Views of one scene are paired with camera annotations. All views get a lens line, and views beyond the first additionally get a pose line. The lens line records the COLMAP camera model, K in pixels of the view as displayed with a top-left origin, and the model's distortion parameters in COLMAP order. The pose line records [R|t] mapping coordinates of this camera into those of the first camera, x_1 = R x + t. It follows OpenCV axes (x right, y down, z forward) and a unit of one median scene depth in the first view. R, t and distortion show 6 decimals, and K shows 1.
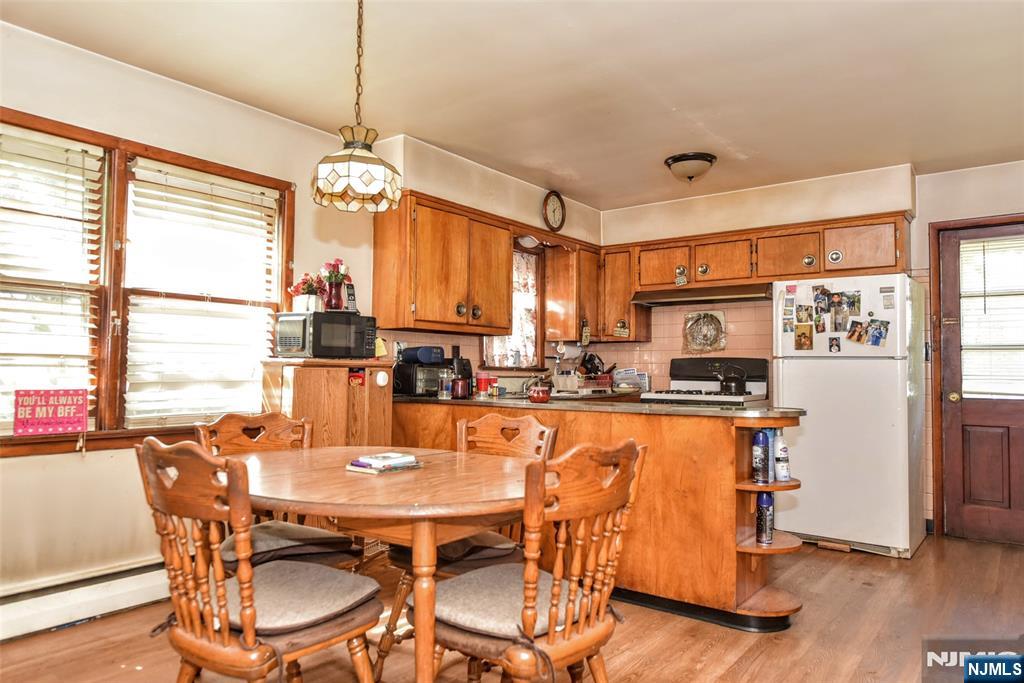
lens RADIAL K [[701.9, 0, 511.7], [0, 701.9, 343.5], [0, 0, 1]] dist [0.018907, -0.004346]
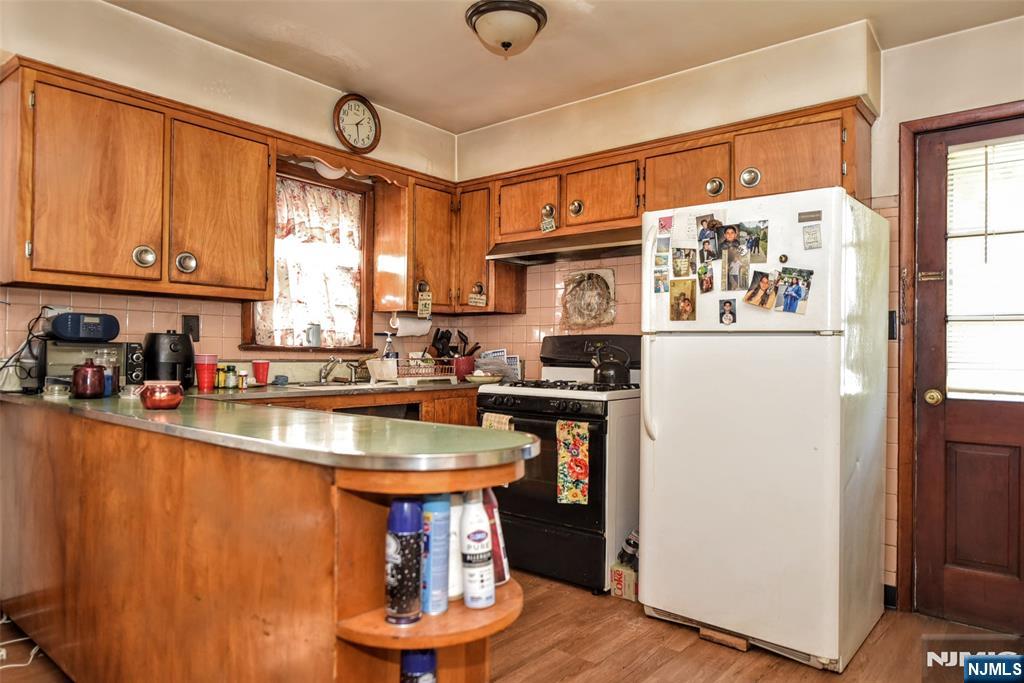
lens RADIAL K [[663.3, 0, 510.8], [0, 663.3, 344.3], [0, 0, 1]] dist [0.001896, 0.000005]
pose [[0.998477, 0.004357, -0.055002, 0.271309], [-0.002849, 0.999618, 0.027473, 0.013049], [0.055100, -0.027274, 0.998108, 0.374587]]
